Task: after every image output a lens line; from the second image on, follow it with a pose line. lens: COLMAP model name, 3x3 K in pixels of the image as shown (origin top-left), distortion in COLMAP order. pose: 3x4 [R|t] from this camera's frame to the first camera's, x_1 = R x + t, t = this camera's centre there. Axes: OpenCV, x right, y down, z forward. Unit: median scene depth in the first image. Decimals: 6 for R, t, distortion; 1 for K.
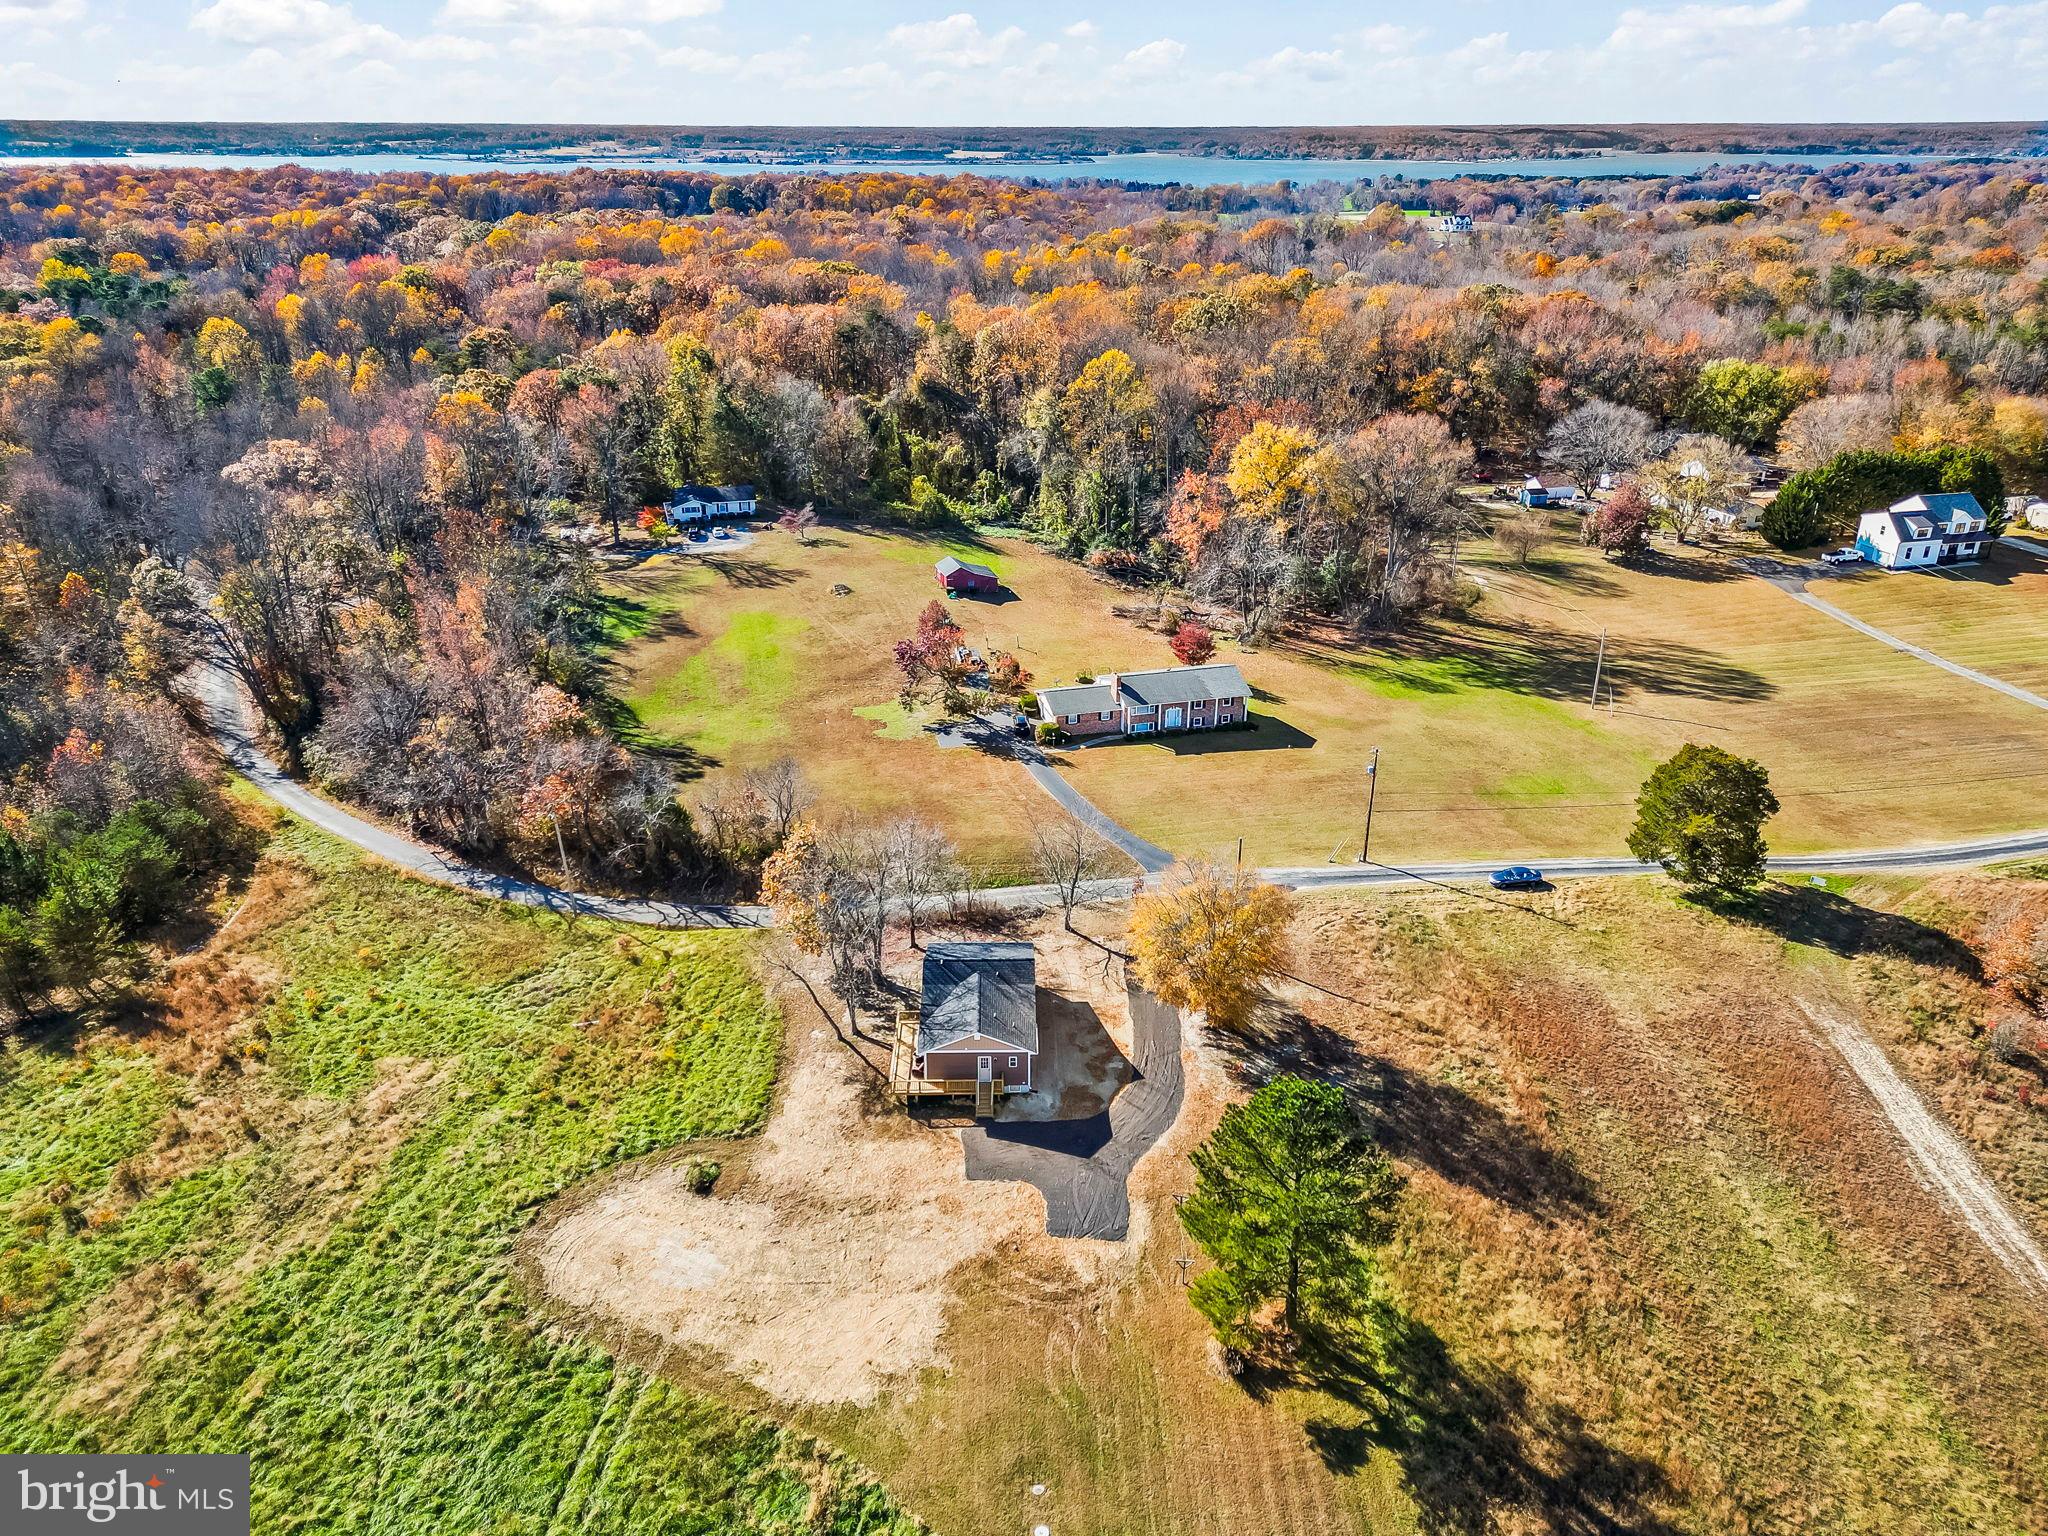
lens RADIAL K [[1425.4, 0, 1024.0], [0, 1425.4, 768.0], [0, 0, 1]] dist [0.079643, -0.080062]
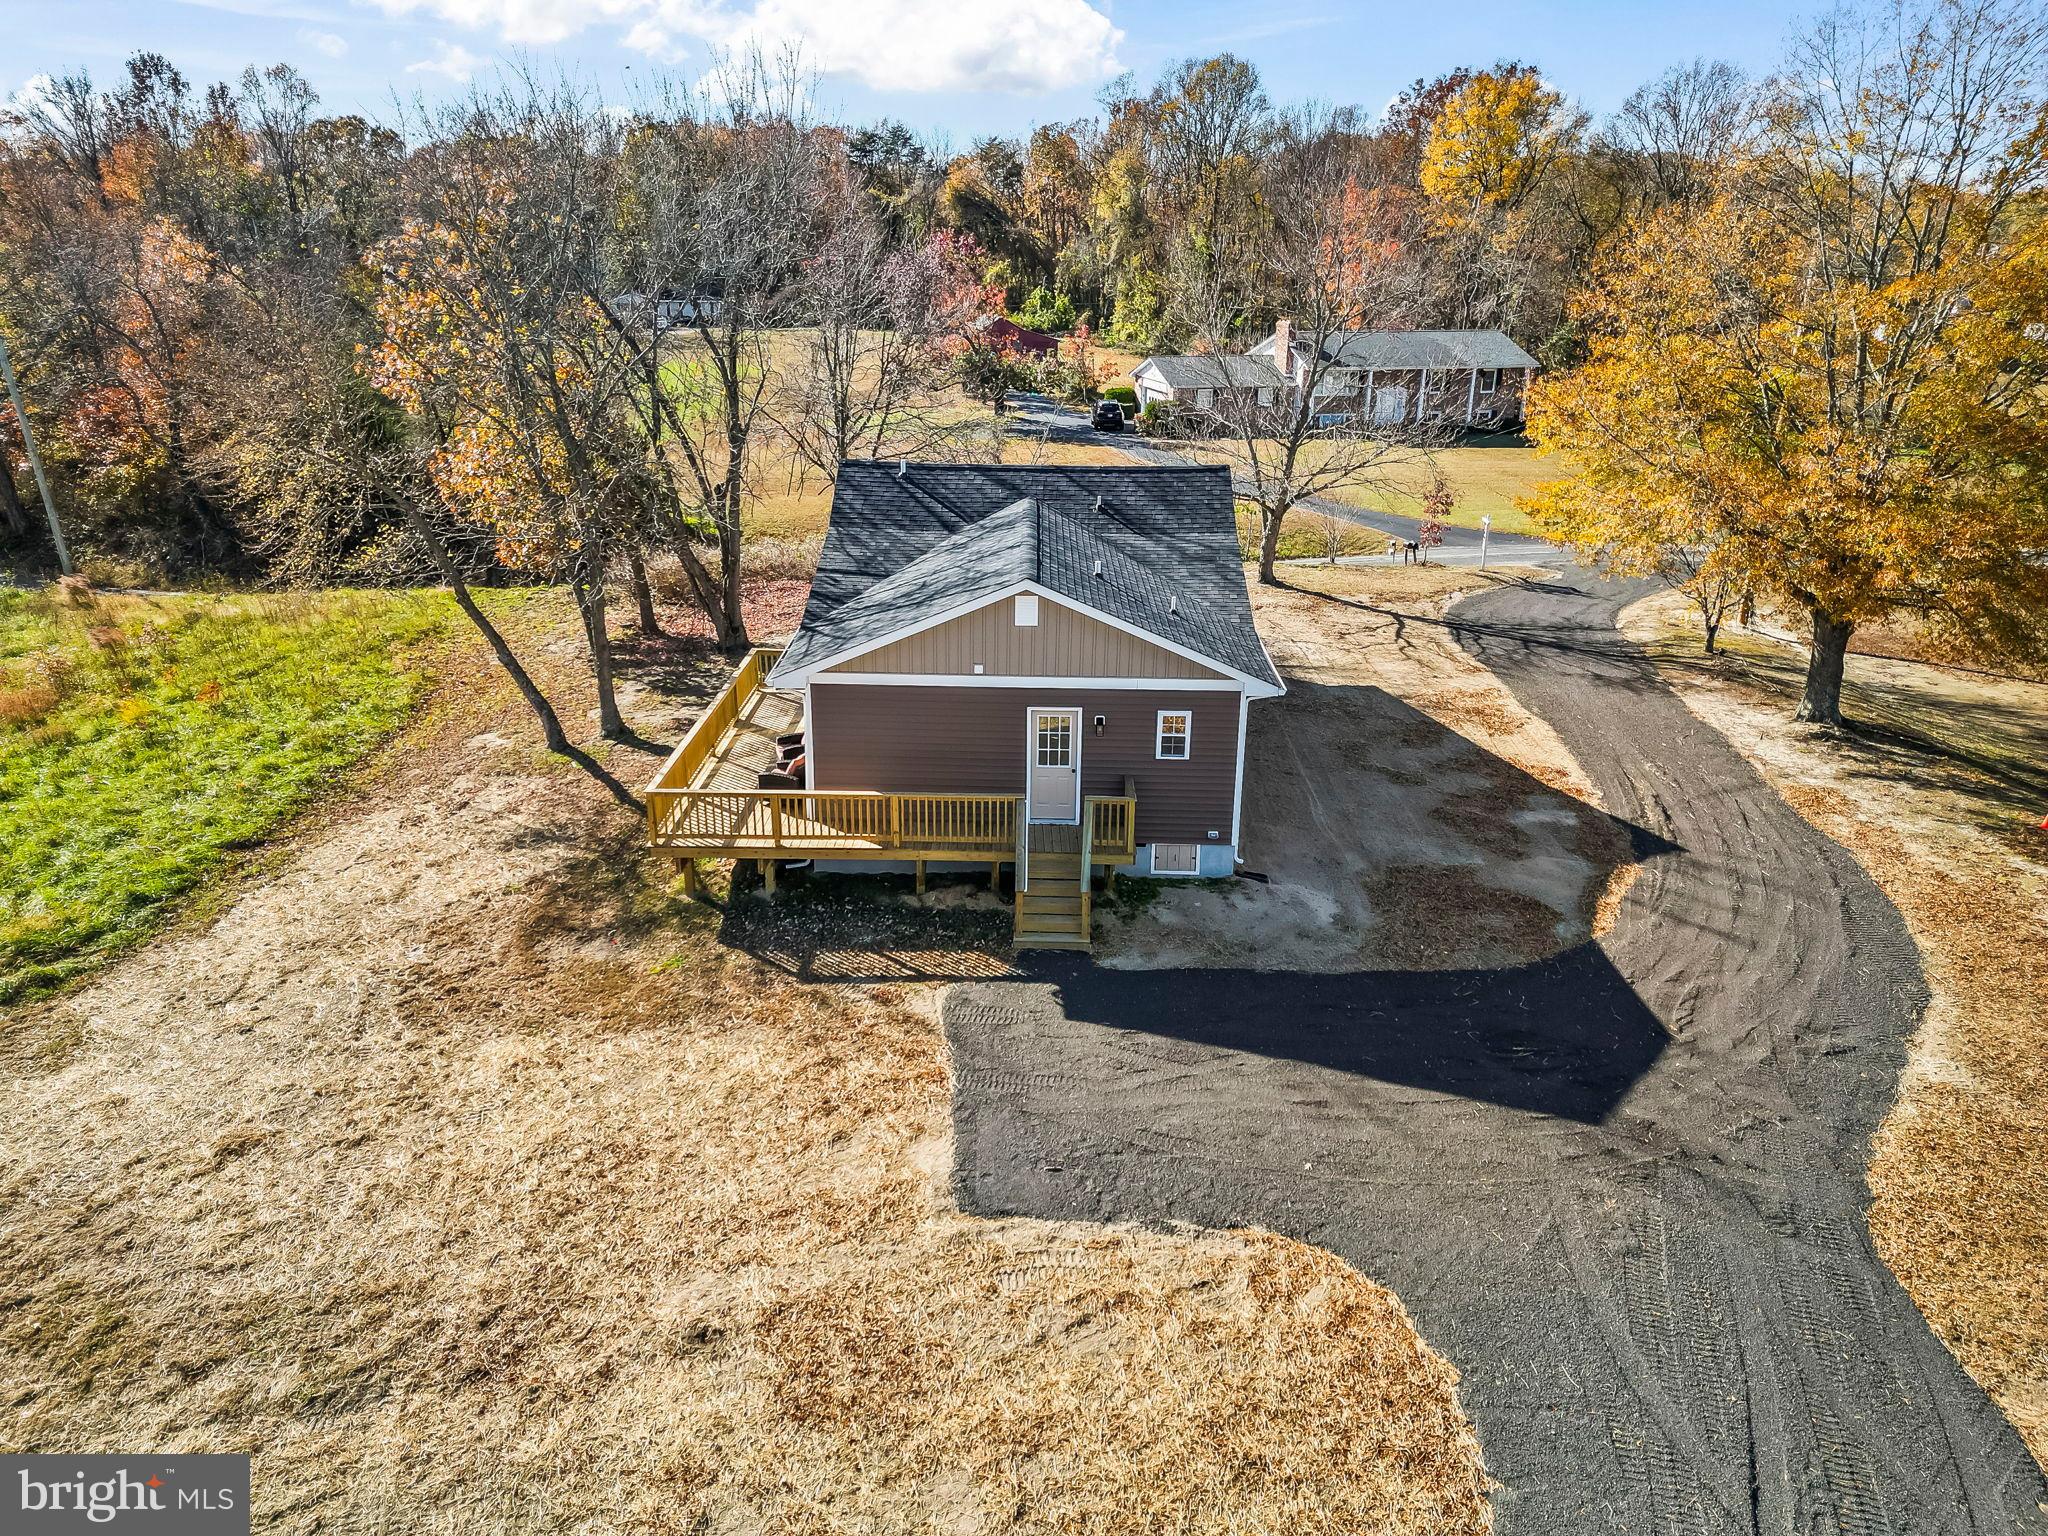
lens RADIAL K [[1425.4, 0, 1024.0], [0, 1425.4, 768.0], [0, 0, 1]] dist [0.079643, -0.080062]
pose [[0.999417, 0.020409, -0.027377, -0.025032], [-0.022127, 0.997705, -0.063995, 0.216540], [0.026009, 0.064563, 0.997575, 0.728619]]
